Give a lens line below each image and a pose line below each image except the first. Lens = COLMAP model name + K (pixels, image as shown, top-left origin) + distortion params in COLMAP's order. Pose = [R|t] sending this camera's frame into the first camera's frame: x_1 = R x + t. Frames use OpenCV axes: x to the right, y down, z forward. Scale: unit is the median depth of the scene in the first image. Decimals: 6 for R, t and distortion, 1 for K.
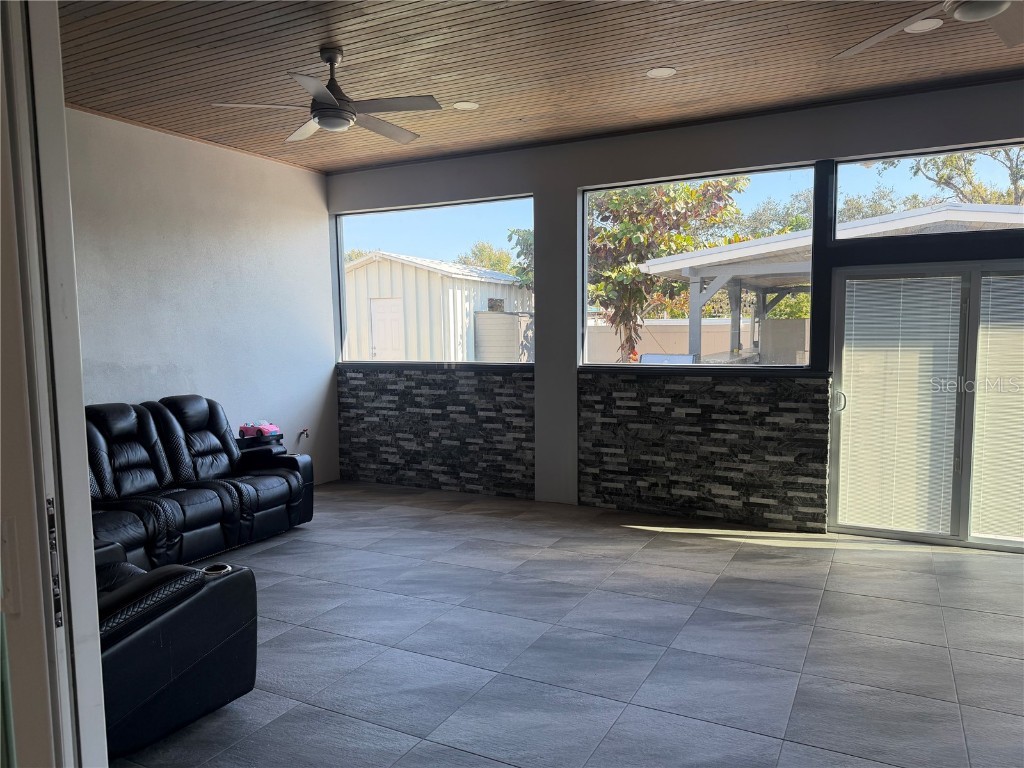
lens RADIAL K [[714.3, 0, 509.7], [0, 714.3, 388.0], [0, 0, 1]] dist [0.146177, -0.235369]
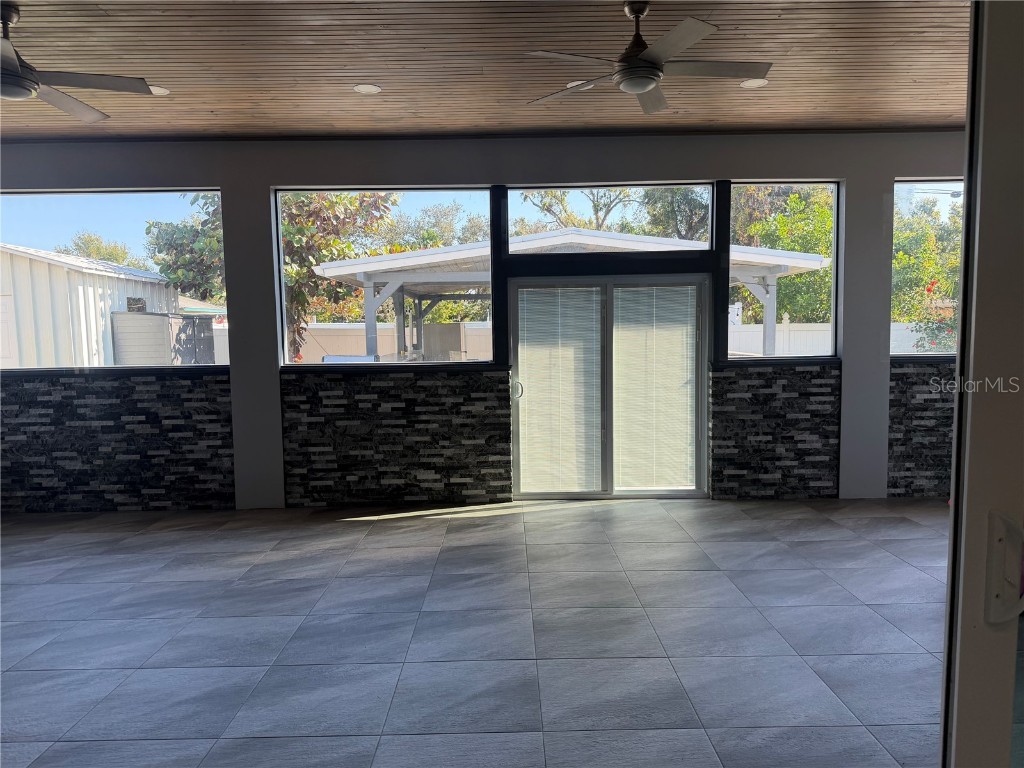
lens RADIAL K [[714.3, 0, 509.7], [0, 714.3, 388.0], [0, 0, 1]] dist [0.146177, -0.235369]
pose [[0.884055, -0.041050, 0.465576, -0.099779], [0.044479, 0.999004, 0.003624, 0.010106], [-0.465261, 0.017504, 0.885000, -0.030725]]
